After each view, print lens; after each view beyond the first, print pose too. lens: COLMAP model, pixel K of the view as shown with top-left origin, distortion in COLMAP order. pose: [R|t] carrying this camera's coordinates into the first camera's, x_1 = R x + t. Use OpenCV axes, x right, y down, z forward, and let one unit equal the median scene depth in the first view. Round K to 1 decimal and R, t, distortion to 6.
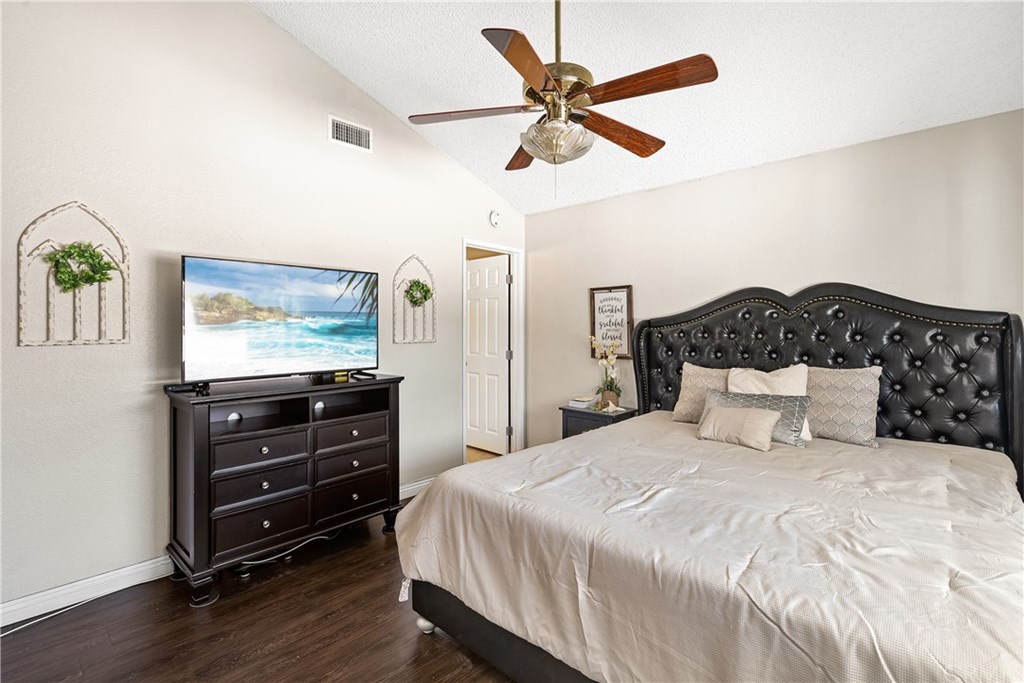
lens RADIAL K [[471.4, 0, 486.1], [0, 471.4, 314.2], [0, 0, 1]] dist [-0.017790, 0.001698]
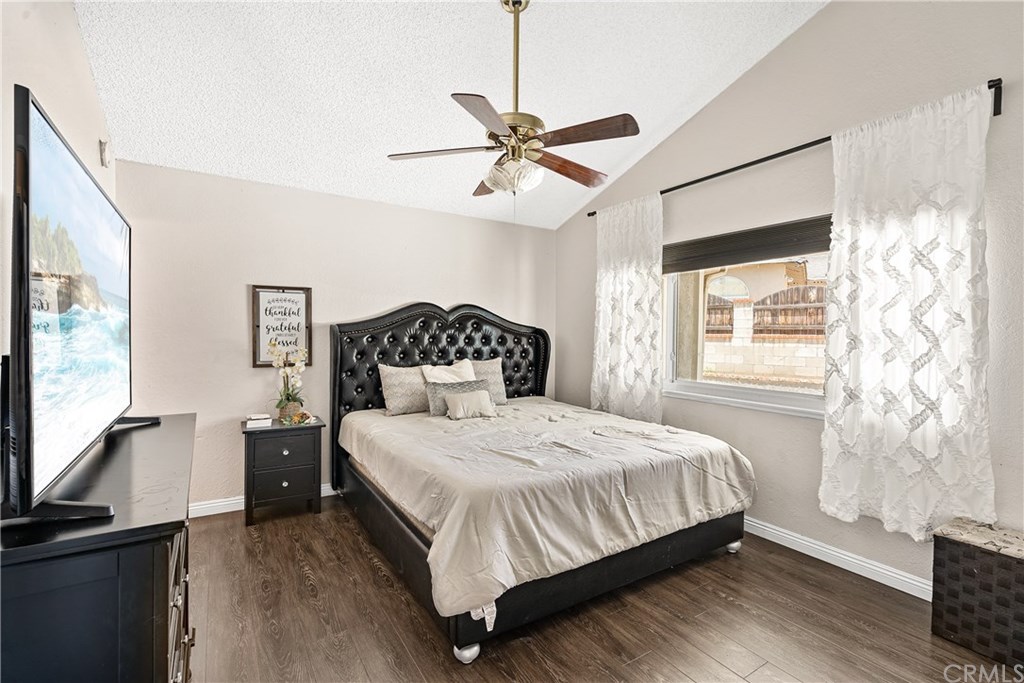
lens RADIAL K [[471.4, 0, 518.0], [0, 471.4, 332.6], [0, 0, 1]] dist [-0.017790, 0.001698]
pose [[0.217150, 0.006583, 0.976116, -0.901326], [-0.035991, 0.999351, 0.001267, 0.021258], [-0.975475, -0.035406, 0.217246, 0.648737]]
